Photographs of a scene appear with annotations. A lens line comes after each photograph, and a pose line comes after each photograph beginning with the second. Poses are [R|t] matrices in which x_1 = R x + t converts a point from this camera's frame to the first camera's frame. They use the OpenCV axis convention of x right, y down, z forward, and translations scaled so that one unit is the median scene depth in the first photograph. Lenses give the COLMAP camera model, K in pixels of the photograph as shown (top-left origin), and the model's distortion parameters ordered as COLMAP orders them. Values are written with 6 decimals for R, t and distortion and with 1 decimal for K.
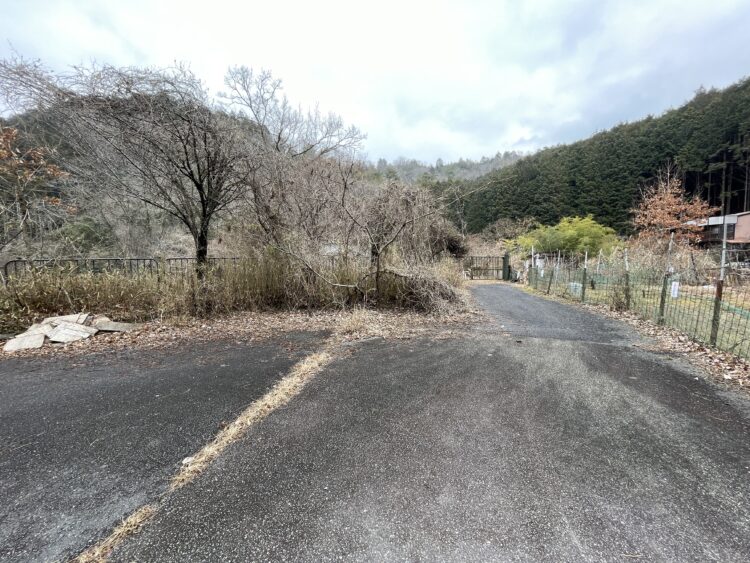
lens RADIAL K [[303.5, 0, 375.3], [0, 303.5, 283.3], [0, 0, 1]] dist [0.000289, -0.000525]
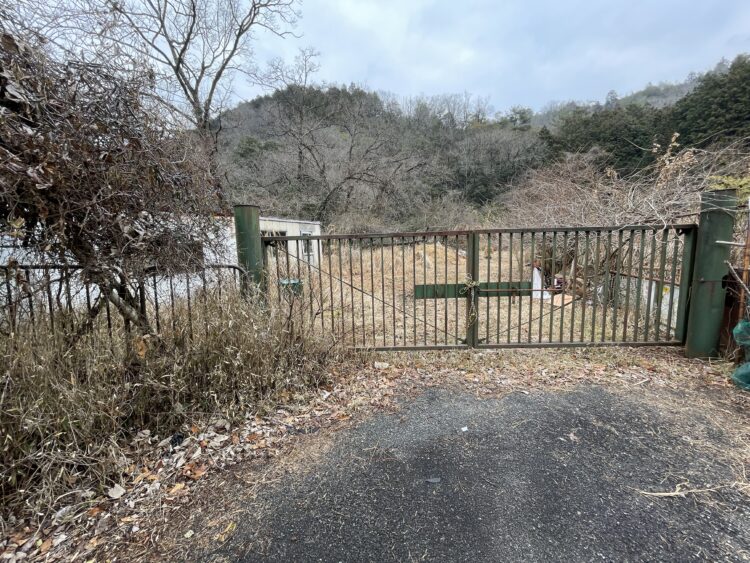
lens RADIAL K [[303.5, 0, 375.3], [0, 303.5, 283.3], [0, 0, 1]] dist [0.000289, -0.000525]
pose [[0.903329, 0.031909, -0.427759, 0.113916], [0.002853, 0.996760, 0.080380, -0.021708], [0.428938, -0.073831, 0.900312, 0.259113]]
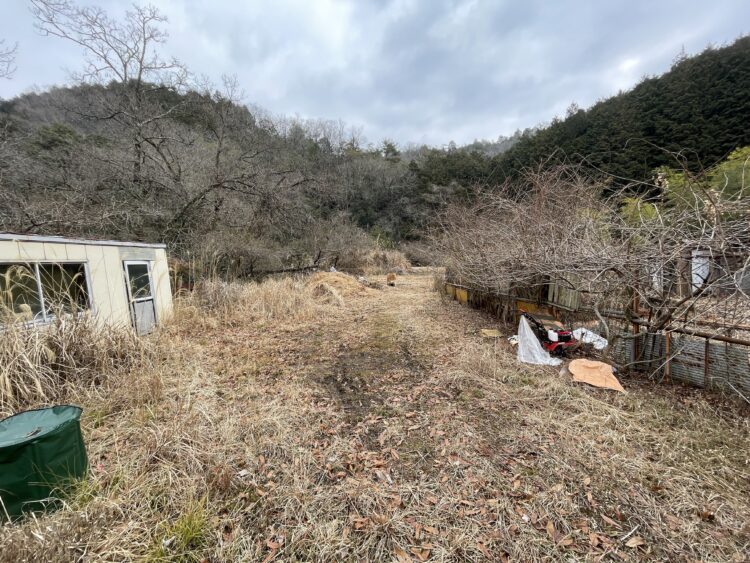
lens RADIAL K [[303.5, 0, 375.3], [0, 303.5, 283.3], [0, 0, 1]] dist [0.000289, -0.000525]
pose [[0.997941, -0.033714, -0.054564, 0.079479], [0.034759, 0.999228, 0.018307, -0.030989], [0.053905, -0.020166, 0.998342, 0.317459]]
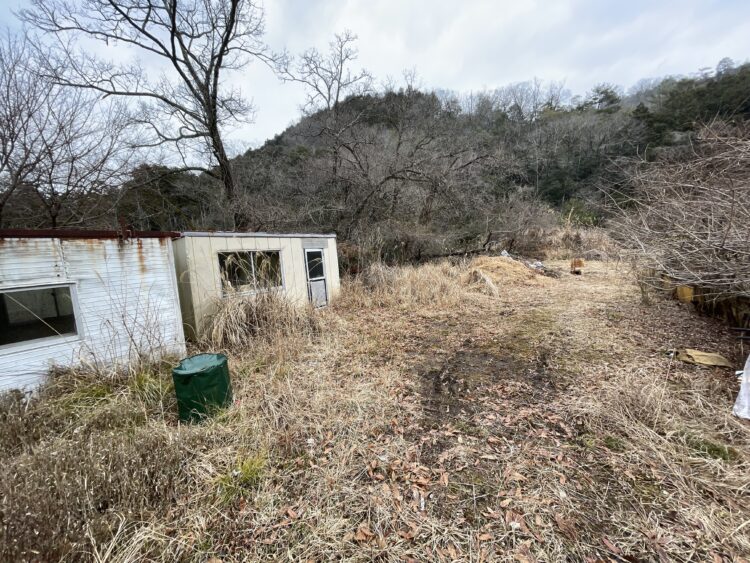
lens RADIAL K [[303.5, 0, 375.3], [0, 303.5, 283.3], [0, 0, 1]] dist [0.000289, -0.000525]
pose [[0.803845, 0.025479, -0.594293, 0.095841], [0.014145, 0.997981, 0.061919, -0.032562], [0.594671, -0.058180, 0.801862, 0.327860]]
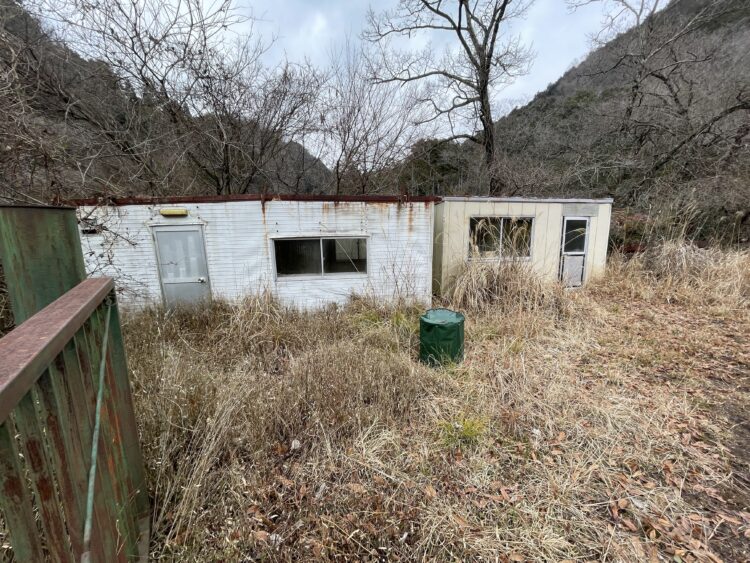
lens RADIAL K [[303.5, 0, 375.3], [0, 303.5, 283.3], [0, 0, 1]] dist [0.000289, -0.000525]
pose [[0.169444, 0.190718, -0.966910, 0.093282], [-0.056285, 0.981369, 0.183706, -0.032200], [0.983931, 0.023294, 0.177021, 0.328128]]
